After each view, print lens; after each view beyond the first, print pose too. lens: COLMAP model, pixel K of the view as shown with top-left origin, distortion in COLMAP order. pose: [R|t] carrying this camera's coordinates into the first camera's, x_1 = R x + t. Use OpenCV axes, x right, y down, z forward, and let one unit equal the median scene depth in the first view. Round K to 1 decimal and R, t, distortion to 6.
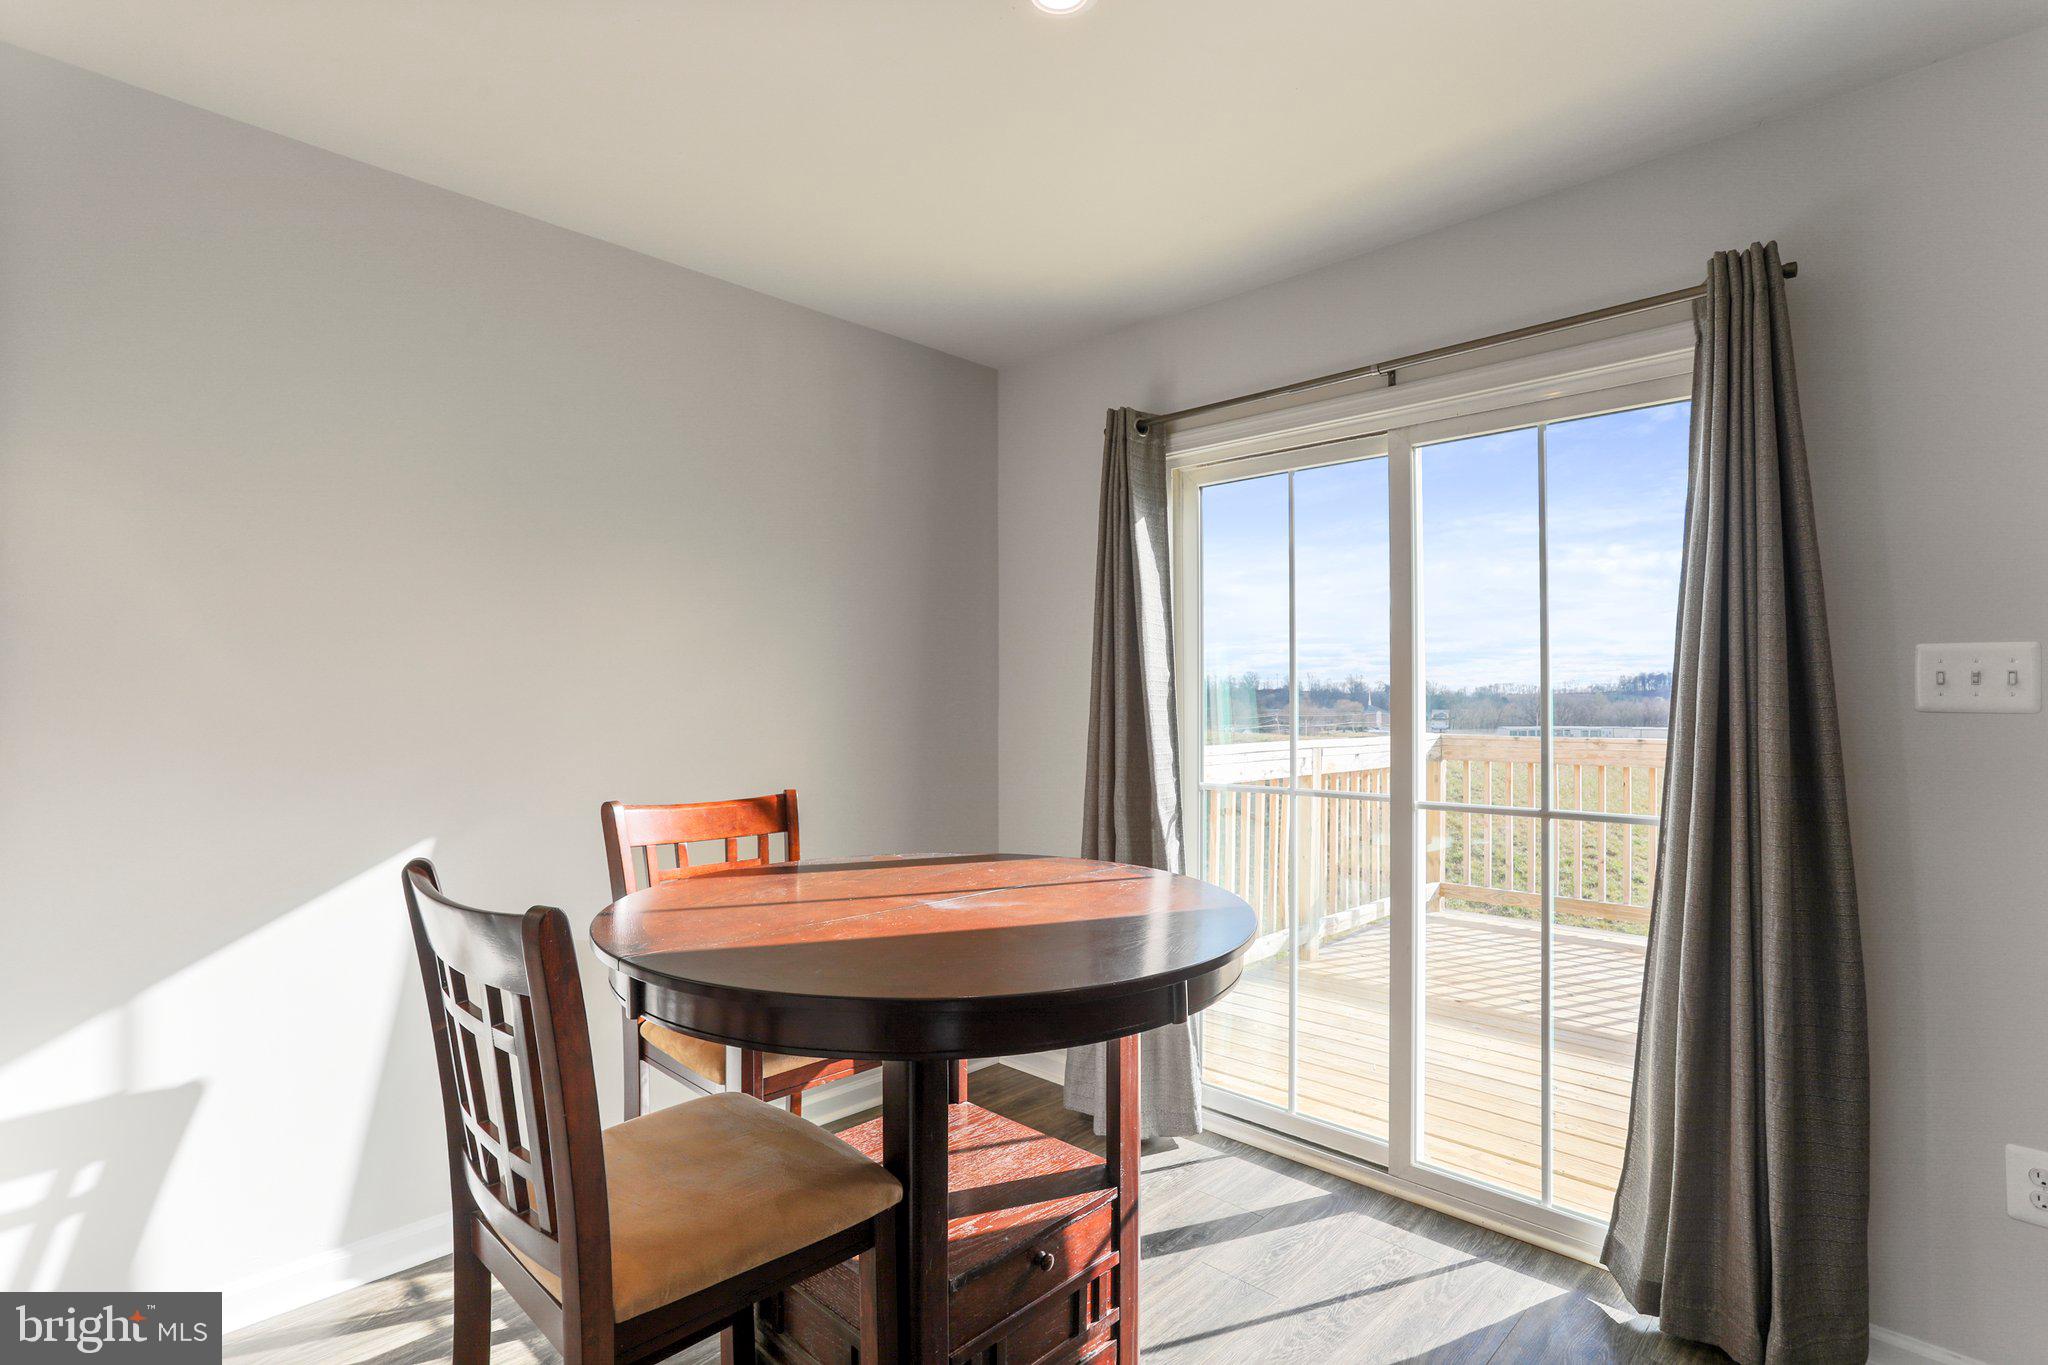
lens RADIAL K [[986.4, 0, 1027.2], [0, 986.4, 682.1], [0, 0, 1]] dist [-0.066475, 0.032261]
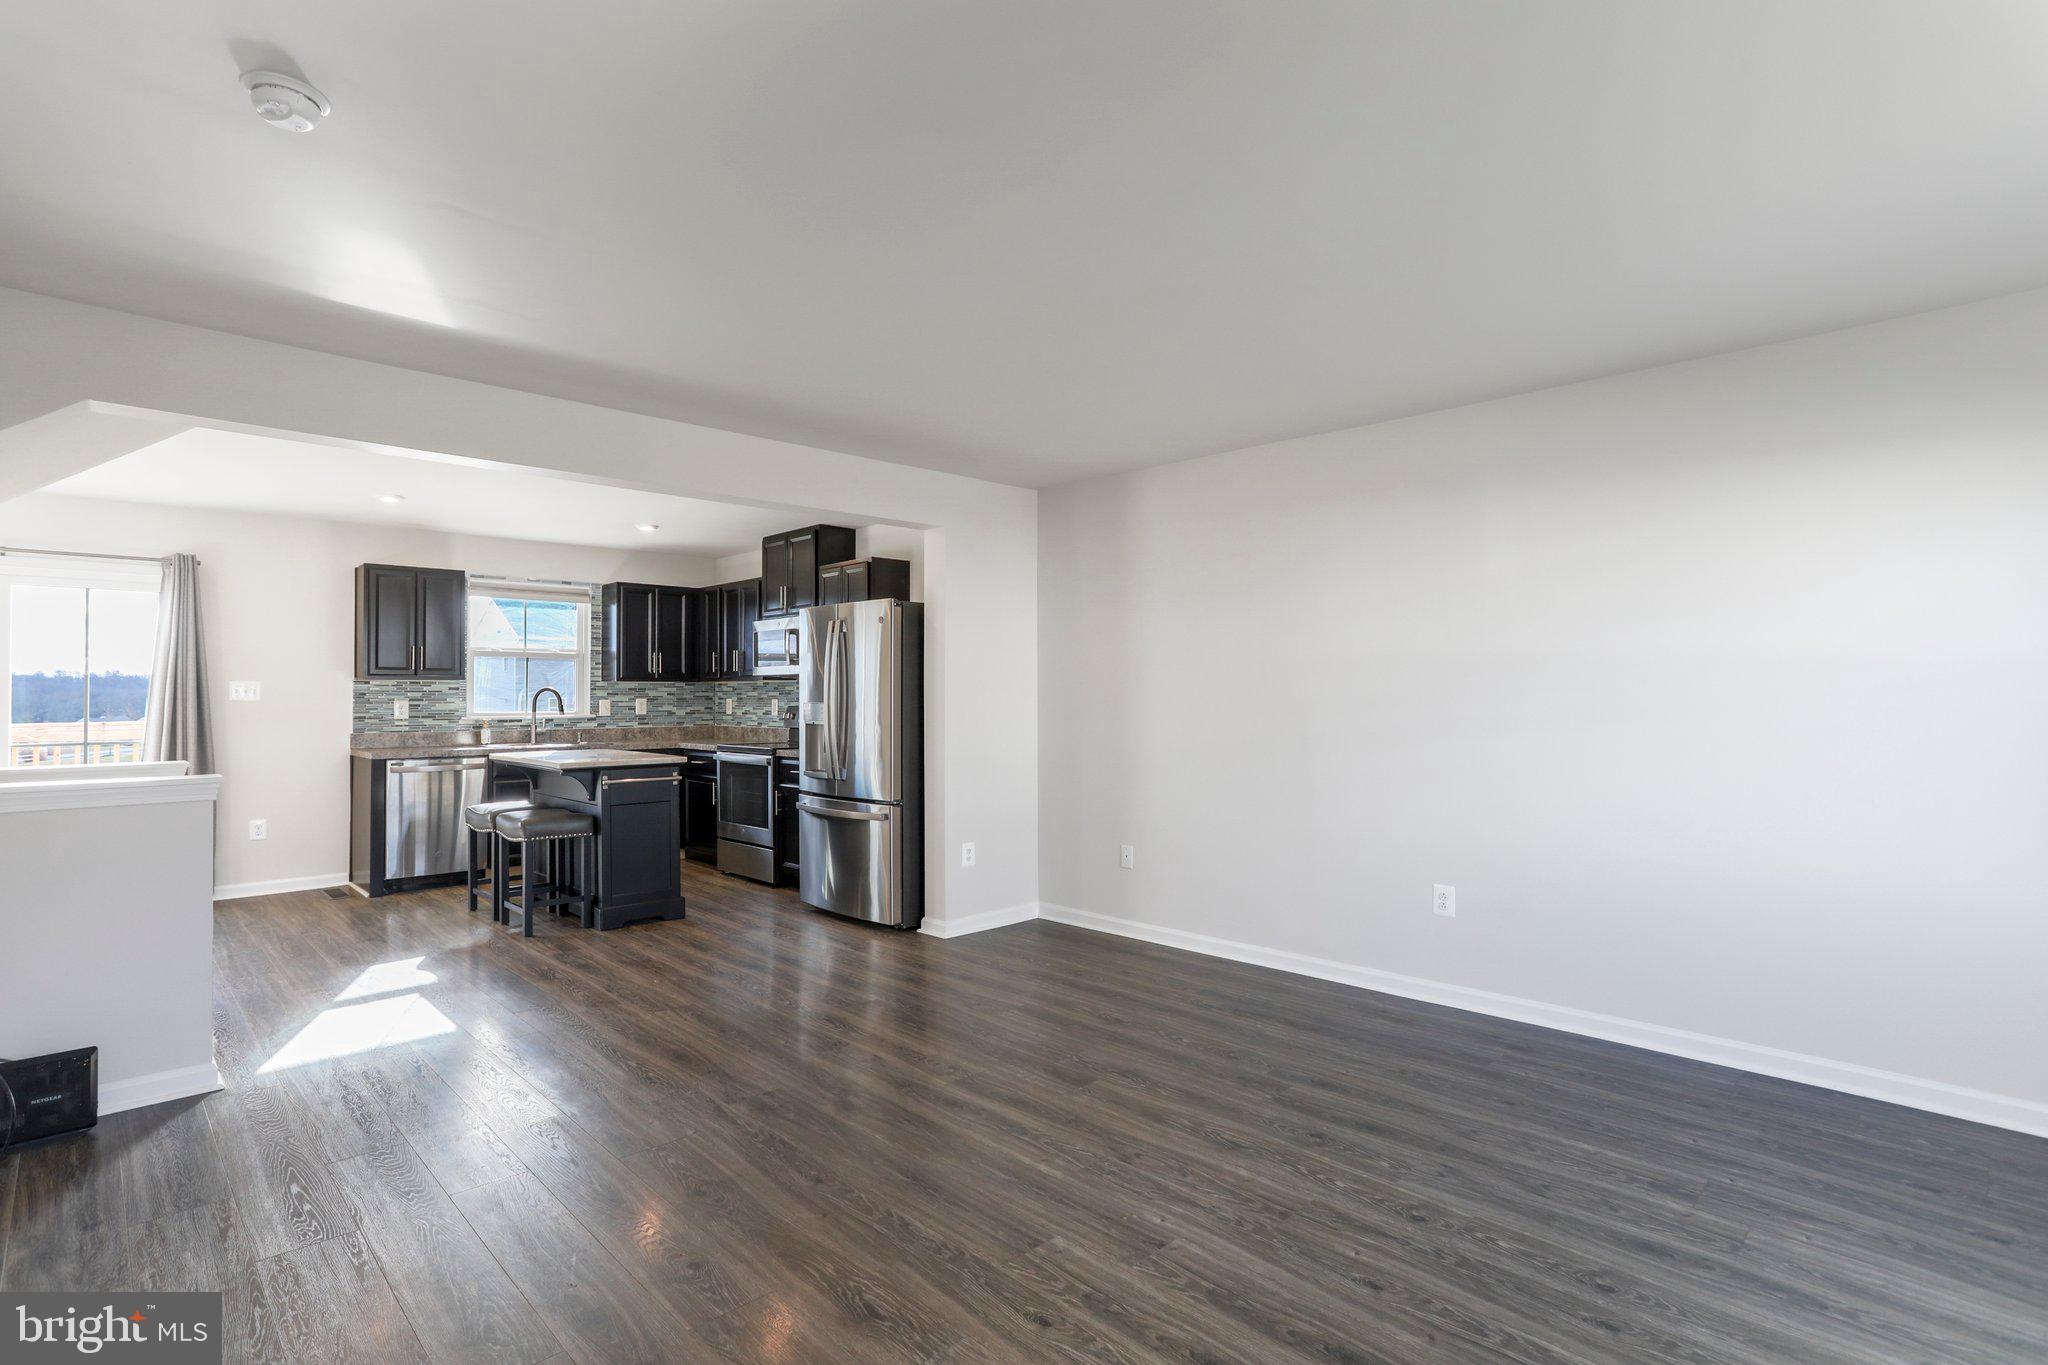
lens RADIAL K [[991.1, 0, 1015.9], [0, 991.1, 693.4], [0, 0, 1]] dist [-0.057031, 0.032563]
pose [[0.024551, 0.002715, 0.999695, -2.243292], [-0.014638, 0.999890, -0.002356, -0.028328], [-0.999591, -0.014576, 0.024588, -1.721495]]
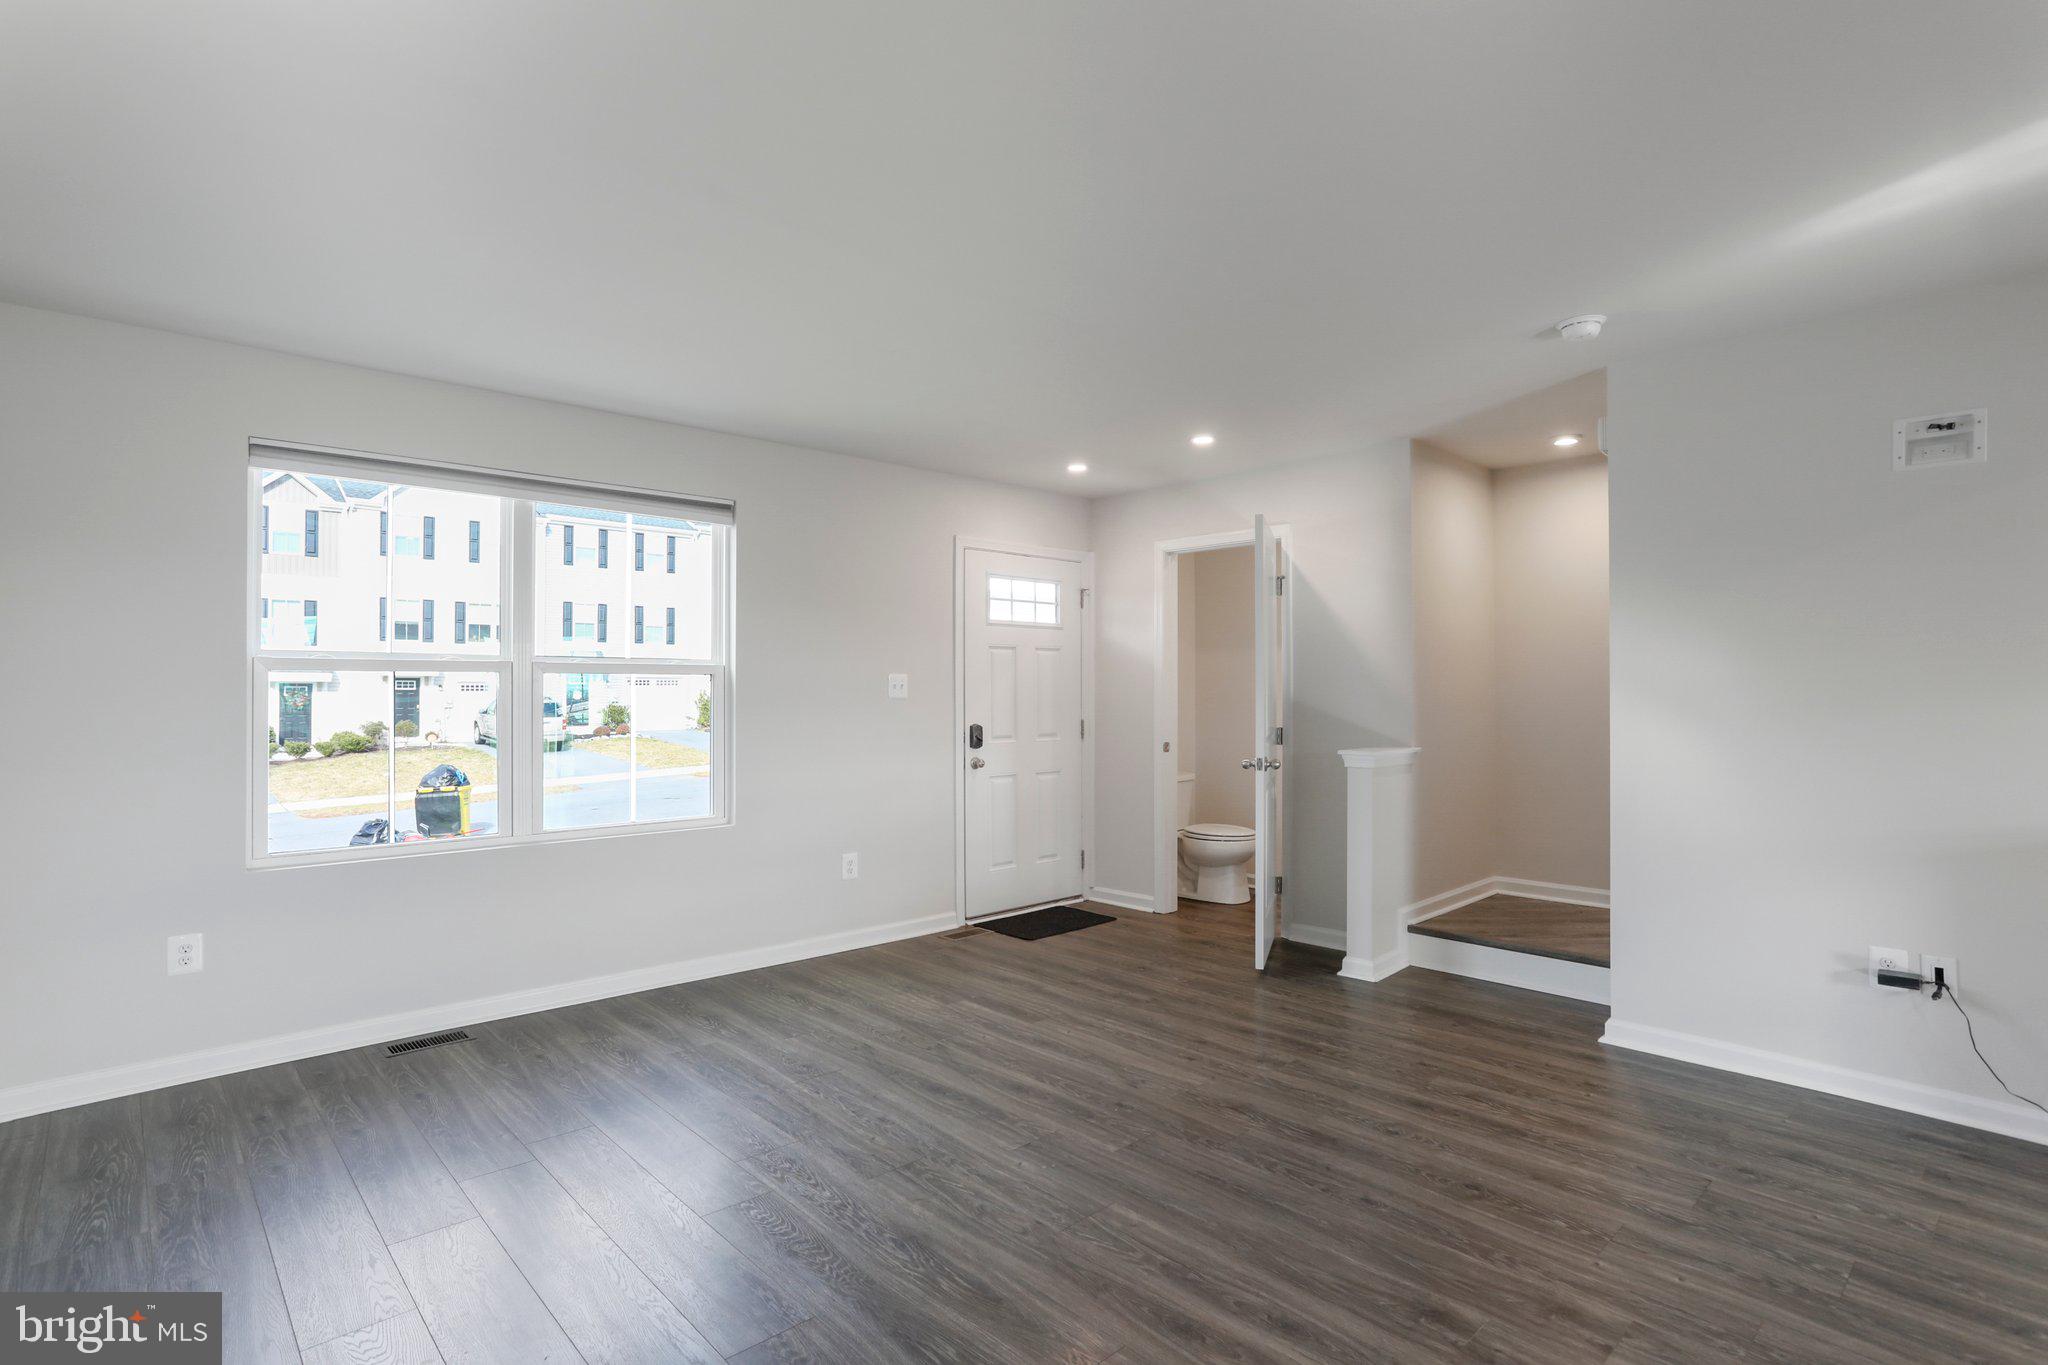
lens RADIAL K [[991.1, 0, 1015.9], [0, 991.1, 693.4], [0, 0, 1]] dist [-0.057031, 0.032563]
pose [[-0.052183, 0.005849, -0.998620, 0.376127], [0.019493, 0.999798, 0.004837, -0.038478], [0.998447, -0.019214, -0.052287, -1.807209]]
